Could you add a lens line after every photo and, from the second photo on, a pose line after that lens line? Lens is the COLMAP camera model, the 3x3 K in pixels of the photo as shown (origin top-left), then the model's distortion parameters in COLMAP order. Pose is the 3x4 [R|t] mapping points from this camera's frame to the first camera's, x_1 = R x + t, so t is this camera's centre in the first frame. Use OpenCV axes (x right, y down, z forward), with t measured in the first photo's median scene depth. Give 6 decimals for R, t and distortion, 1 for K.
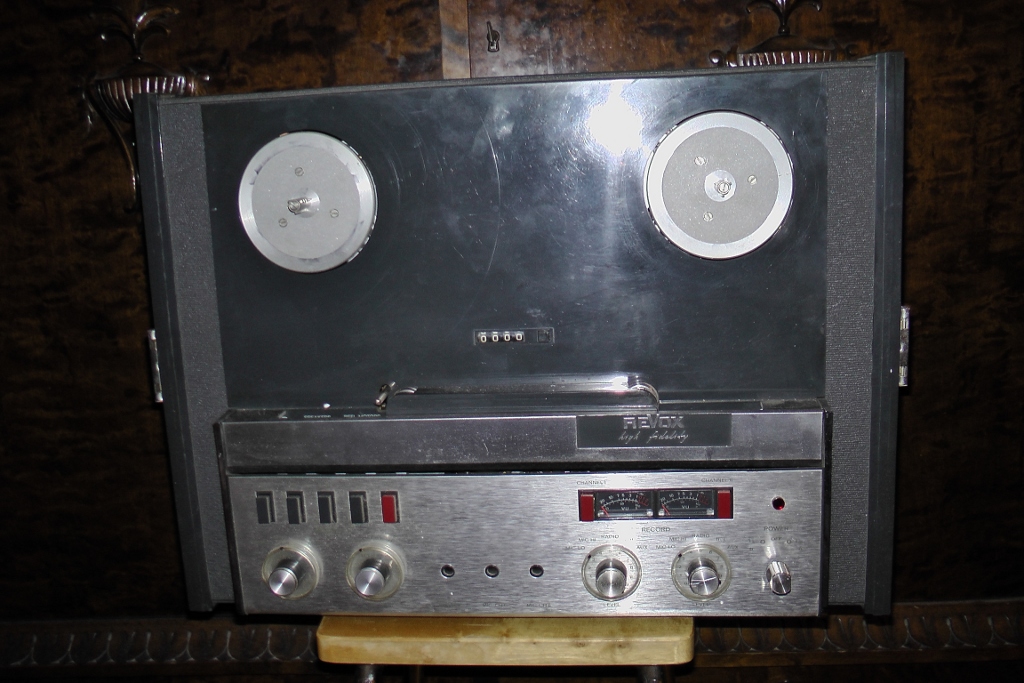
lens RADIAL K [[1037.0, 0, 512.0], [0, 1037.0, 341.5], [0, 0, 1]] dist [0.004173, 0.004541]
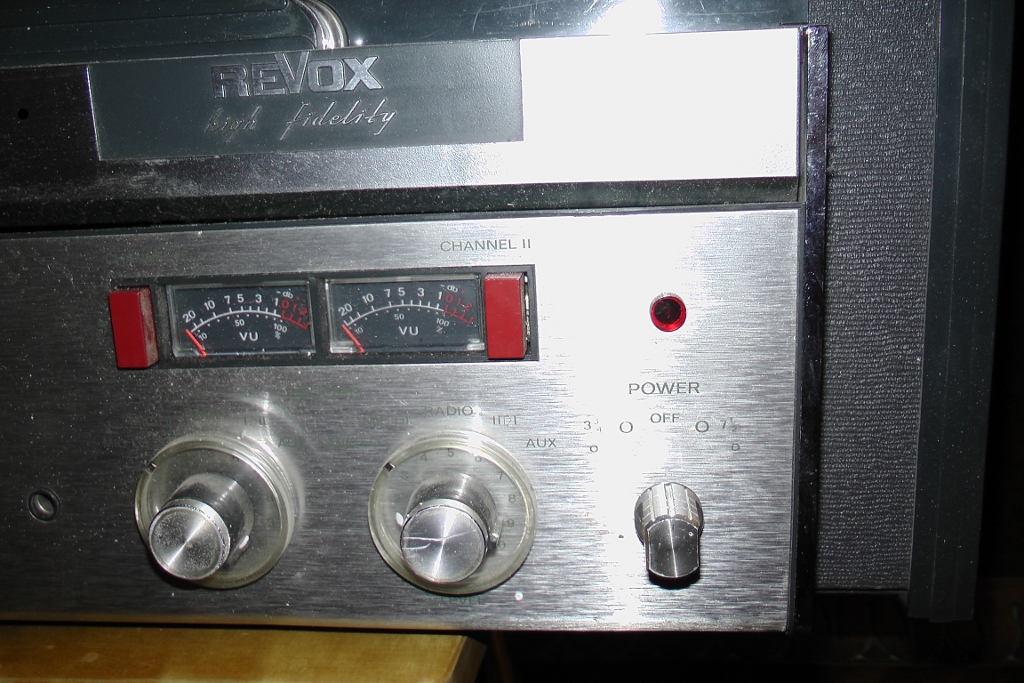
lens RADIAL K [[1060.8, 0, 512.0], [0, 1060.8, 341.5], [0, 0, 1]] dist [-0.103375, -0.001460]
pose [[0.999929, -0.005441, -0.010582, 0.205816], [0.006025, 0.998415, 0.055965, 0.143432], [0.010261, -0.056024, 0.998377, 0.645230]]
